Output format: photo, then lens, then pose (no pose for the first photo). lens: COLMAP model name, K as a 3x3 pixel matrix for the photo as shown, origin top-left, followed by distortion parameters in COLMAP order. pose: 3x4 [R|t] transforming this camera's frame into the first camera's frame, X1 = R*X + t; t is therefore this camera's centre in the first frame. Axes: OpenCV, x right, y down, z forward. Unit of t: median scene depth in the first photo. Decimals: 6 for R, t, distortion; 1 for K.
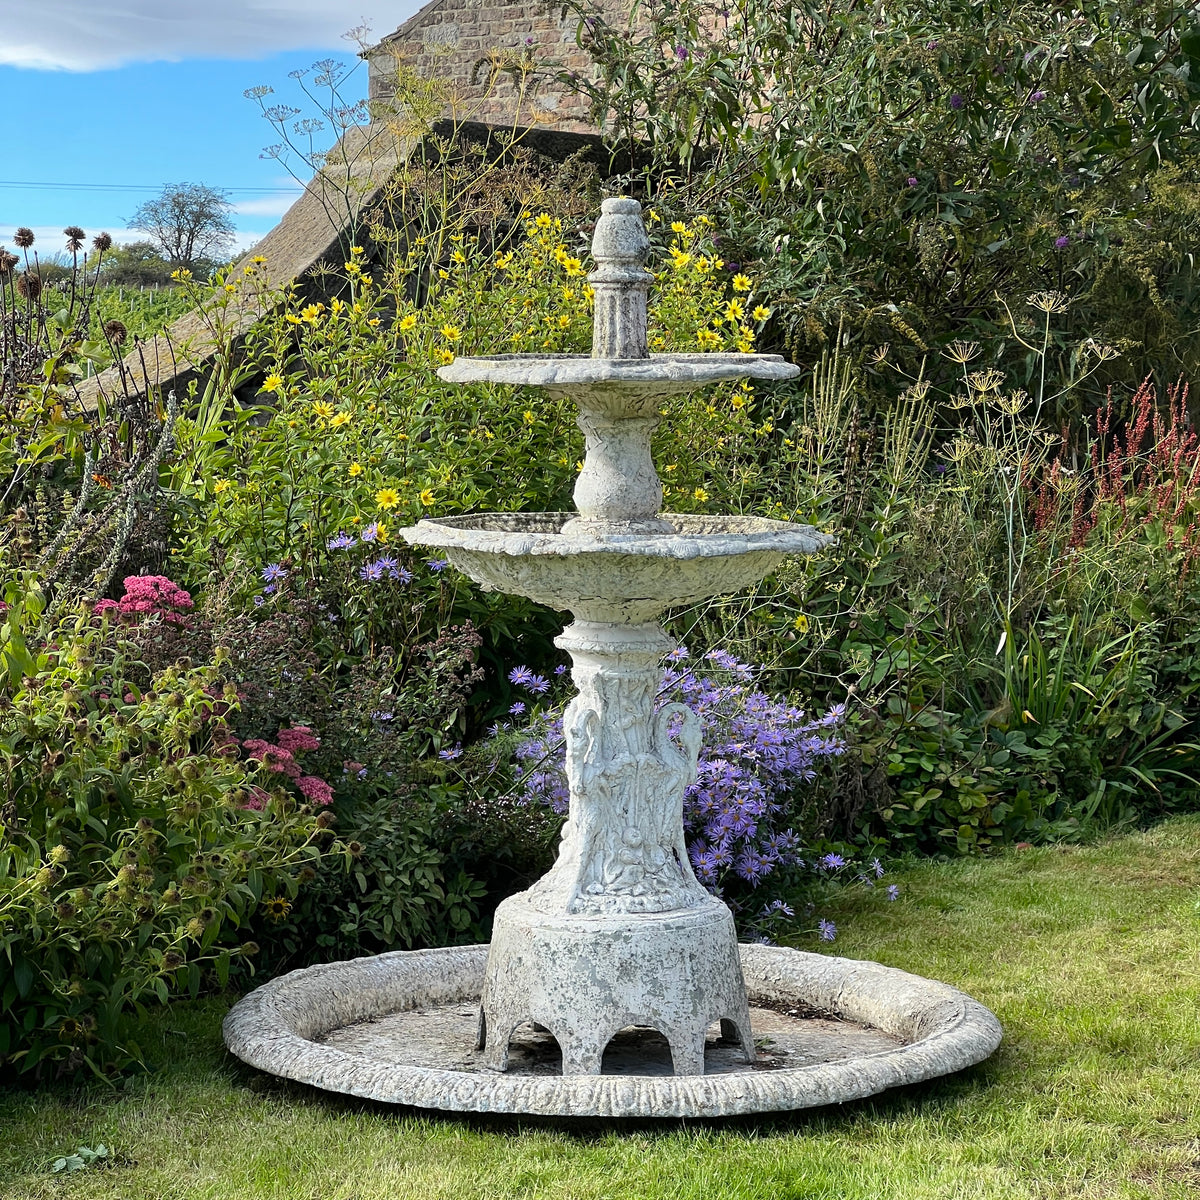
lens RADIAL K [[3669.0, 0, 599.4], [0, 3669.0, 598.8], [0, 0, 1]] dist [-0.008366, 2.370599]
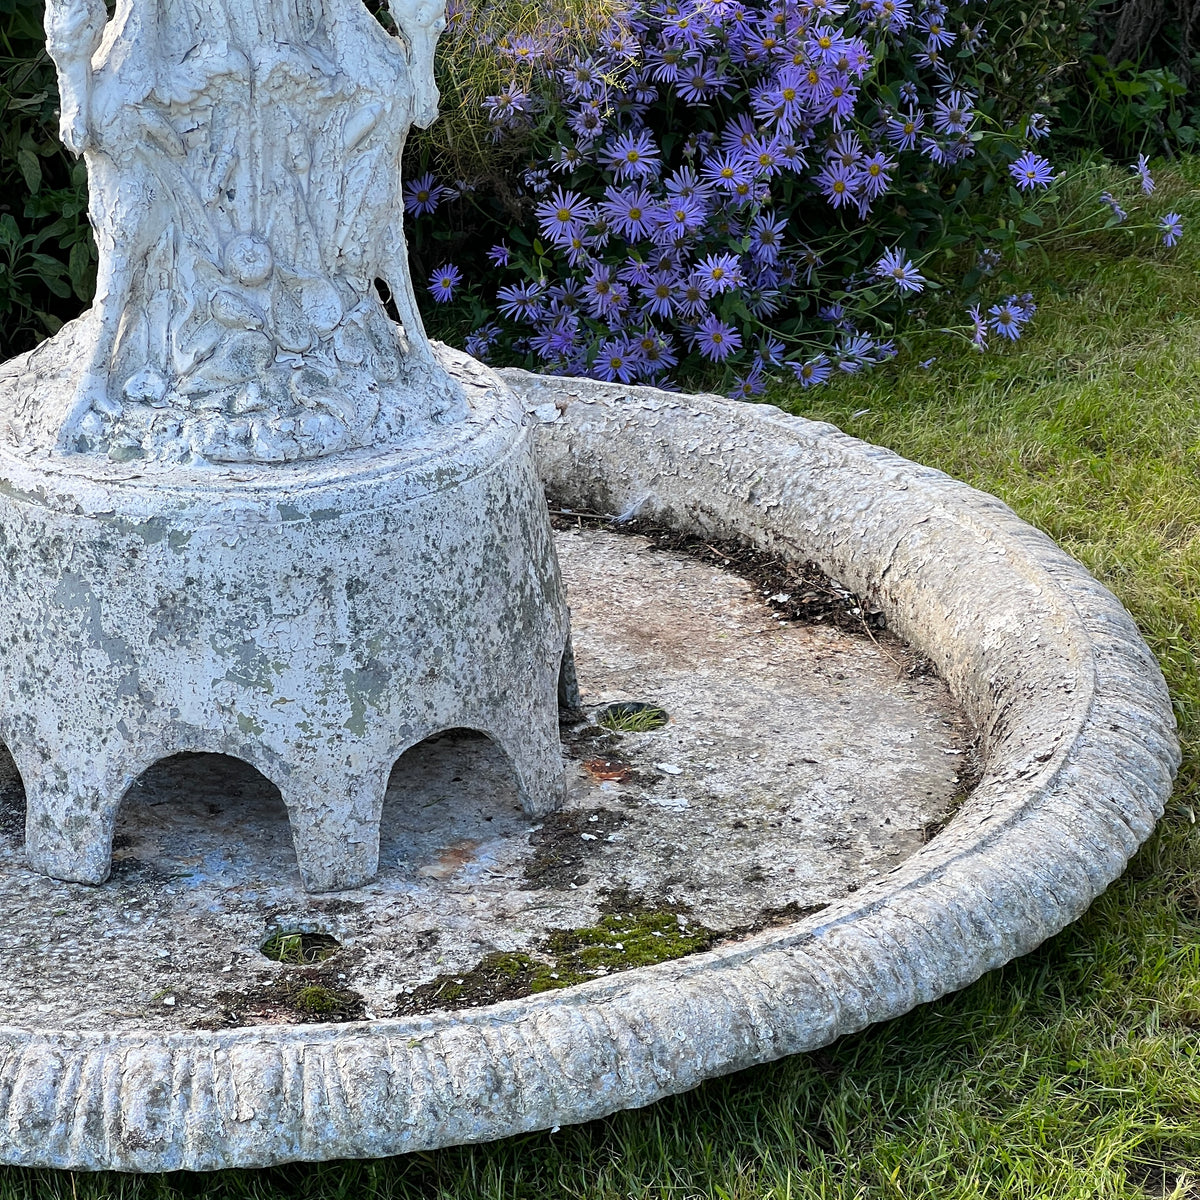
lens RADIAL K [[3630.3, 0, 652.3], [0, 3630.3, 614.7], [0, 0, 1]] dist [-0.379256, 10.838401]
pose [[0.979256, 0.088033, -0.182505, 0.127567], [-0.029258, 0.952686, 0.302545, -0.017817], [0.200504, -0.290930, 0.935499, 0.643798]]
